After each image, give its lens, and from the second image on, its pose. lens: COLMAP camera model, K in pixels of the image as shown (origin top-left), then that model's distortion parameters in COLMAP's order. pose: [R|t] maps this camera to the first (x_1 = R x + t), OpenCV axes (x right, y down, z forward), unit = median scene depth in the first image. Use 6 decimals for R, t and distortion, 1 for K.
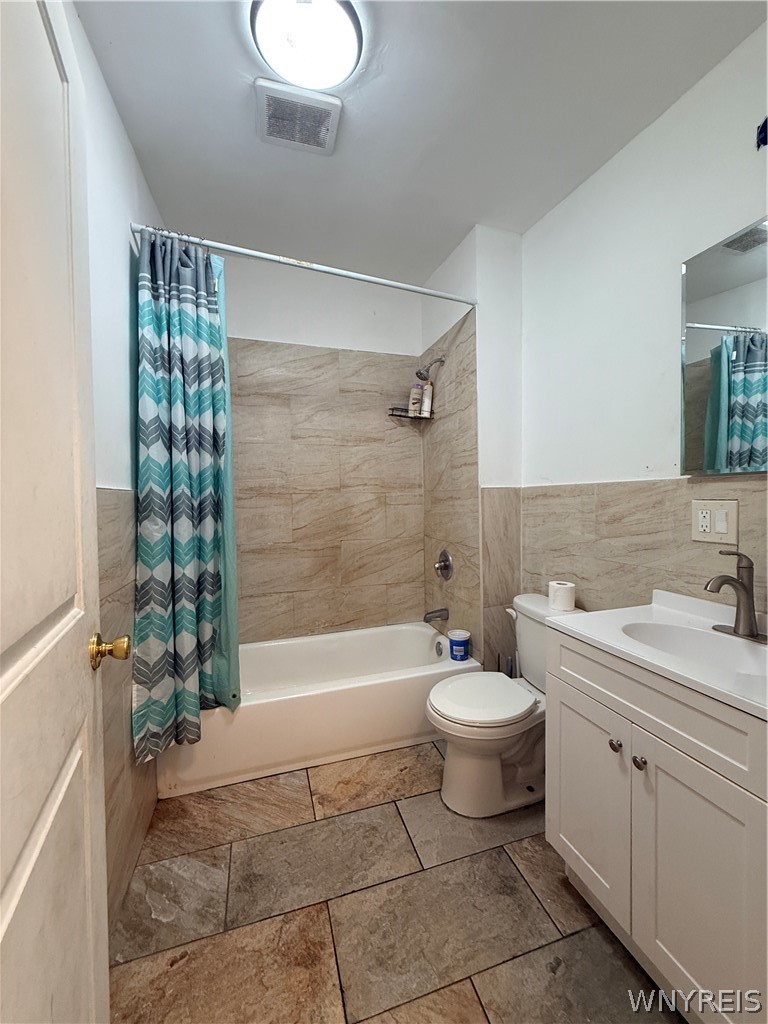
lens RADIAL K [[407.1, 0, 387.8], [0, 407.1, 506.4], [0, 0, 1]] dist [0.000899, -0.000293]
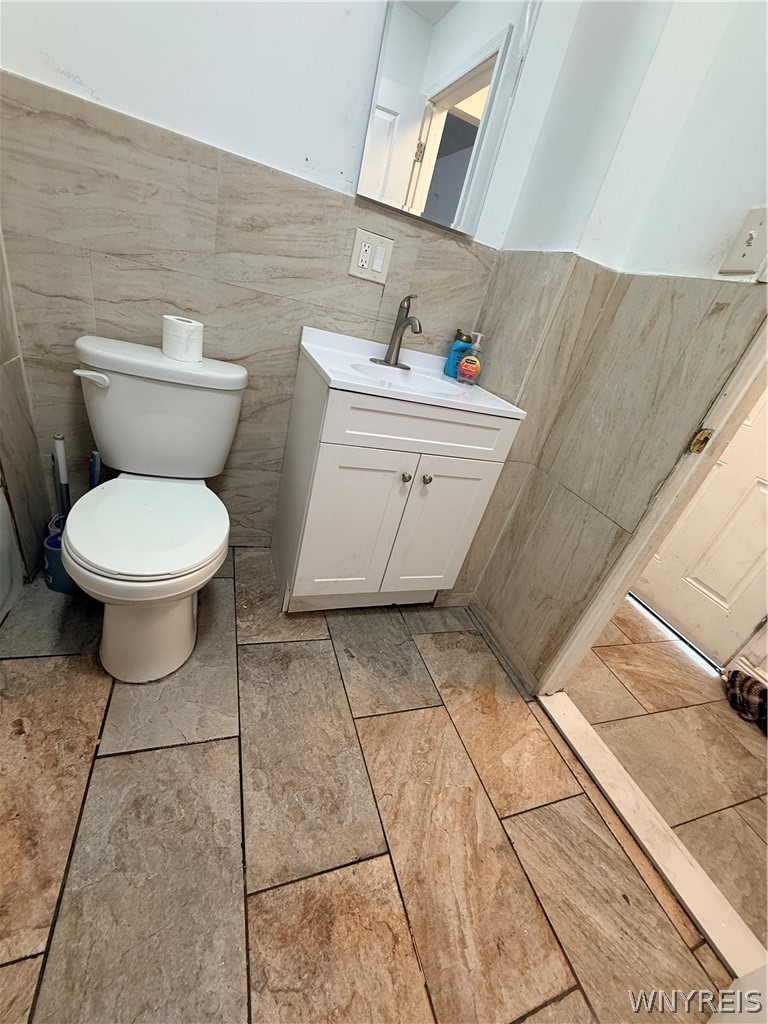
lens RADIAL K [[407.1, 0, 387.8], [0, 407.1, 506.4], [0, 0, 1]] dist [0.000899, -0.000293]
pose [[-0.033028, -0.463570, 0.885445, -0.218129], [-0.219008, 0.867753, 0.446138, 0.058073], [-0.975164, -0.179185, -0.130186, 0.488937]]
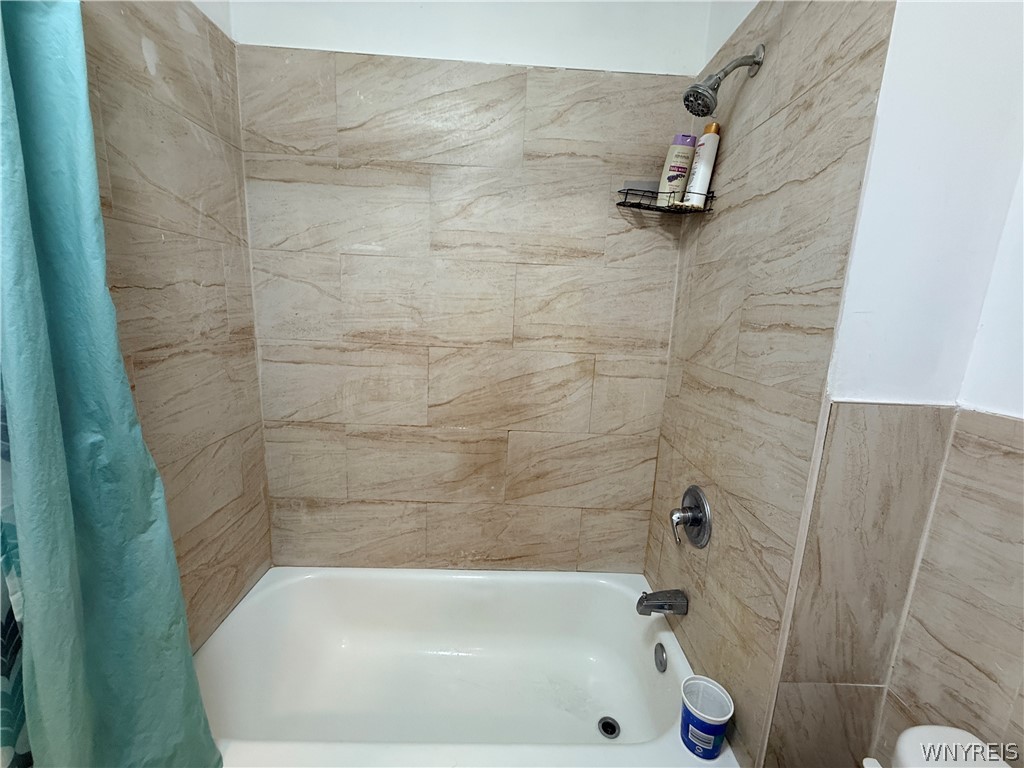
lens RADIAL K [[410.4, 0, 510.1], [0, 410.4, 382.0], [0, 0, 1]] dist [-0.001142, -0.000120]
pose [[0.955841, 0.110190, -0.272446, 0.042872], [-0.066394, 0.984046, 0.165061, -0.087237], [0.286288, -0.139683, 0.947907, 0.476543]]
